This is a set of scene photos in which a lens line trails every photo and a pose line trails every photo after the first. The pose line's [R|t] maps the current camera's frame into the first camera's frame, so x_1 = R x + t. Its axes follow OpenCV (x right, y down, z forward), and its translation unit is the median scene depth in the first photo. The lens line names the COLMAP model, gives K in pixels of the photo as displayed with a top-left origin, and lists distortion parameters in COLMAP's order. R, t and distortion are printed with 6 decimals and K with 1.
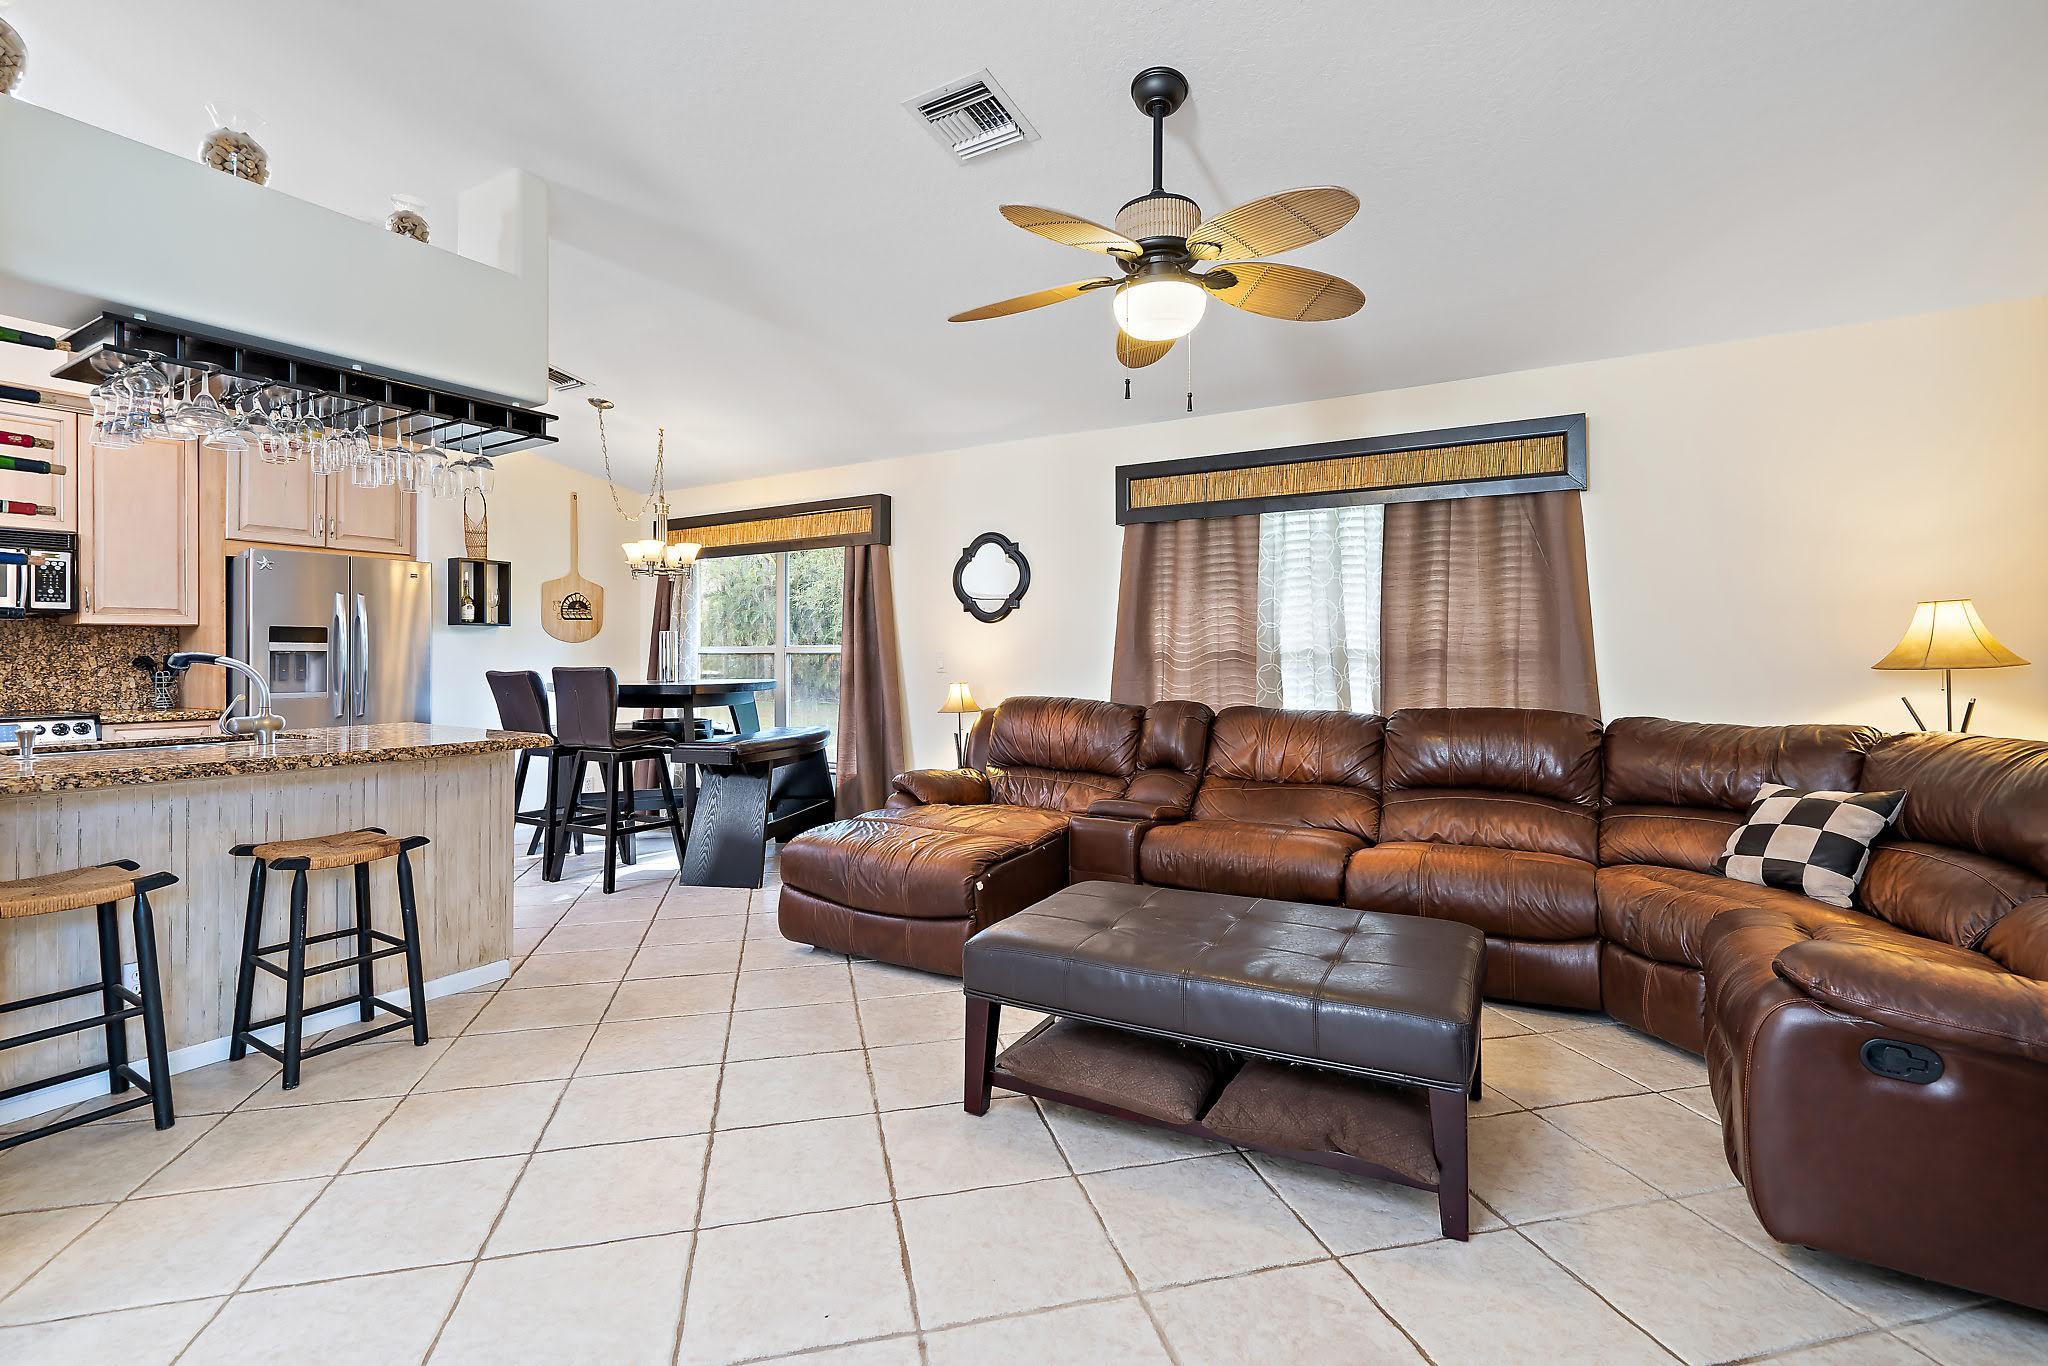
lens RADIAL K [[945.4, 0, 1023.3], [0, 945.4, 632.1], [0, 0, 1]] dist [-0.000625, -0.000055]
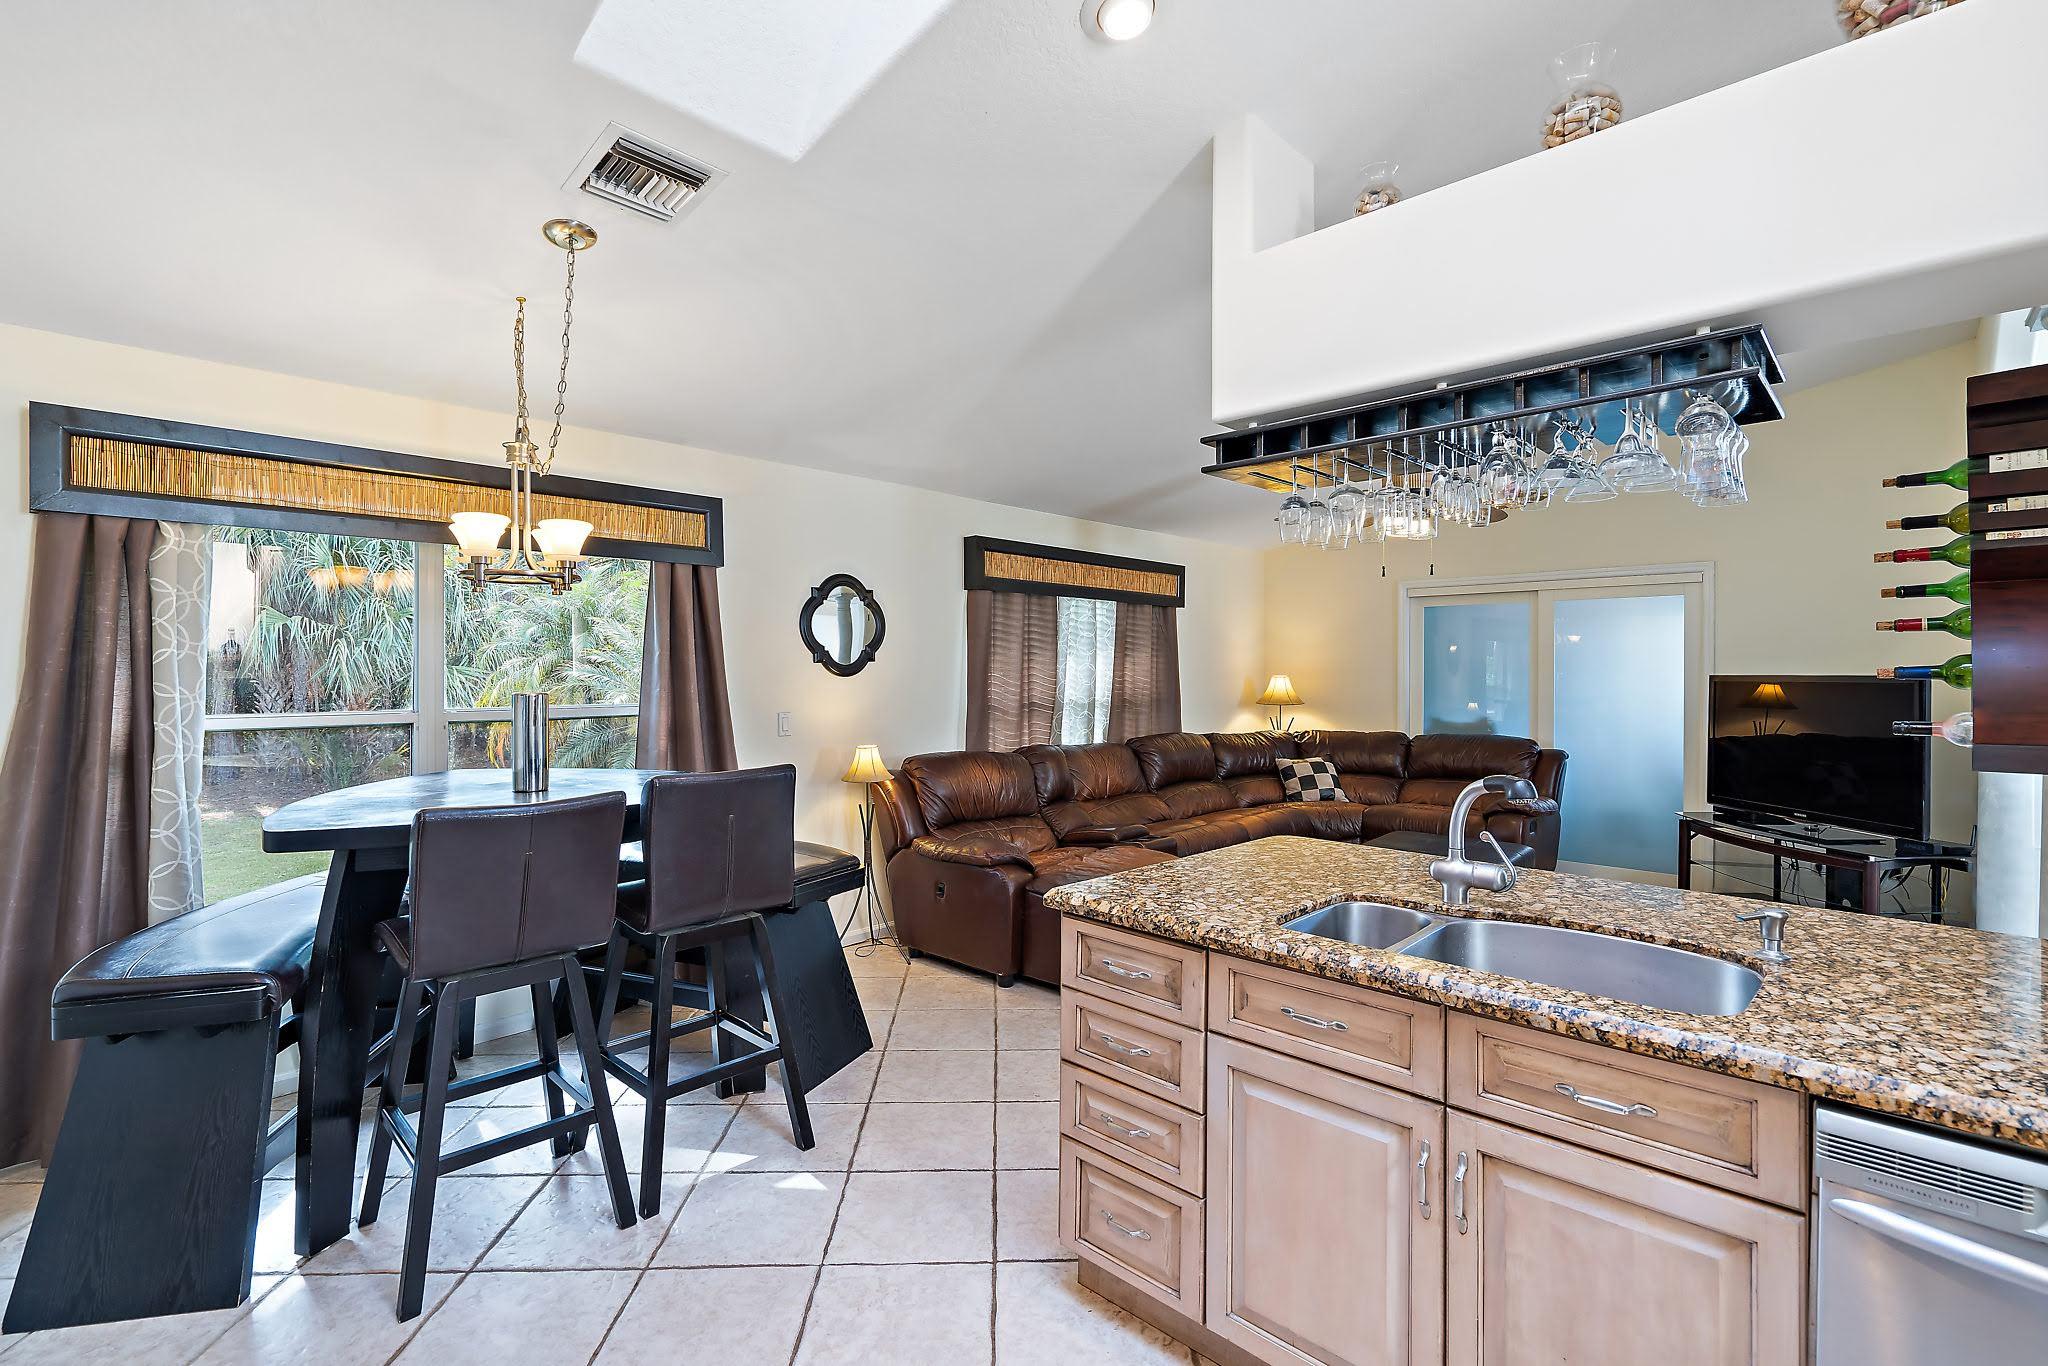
lens RADIAL K [[931.9, 0, 1024.0], [0, 931.9, 683.0], [0, 0, 1]] dist [0.023127, 0.000046]
pose [[0.236599, 0.005058, 0.971594, -0.953786], [-0.006901, 0.999970, -0.003525, -0.001368], [-0.971583, -0.005871, 0.236626, 0.705283]]
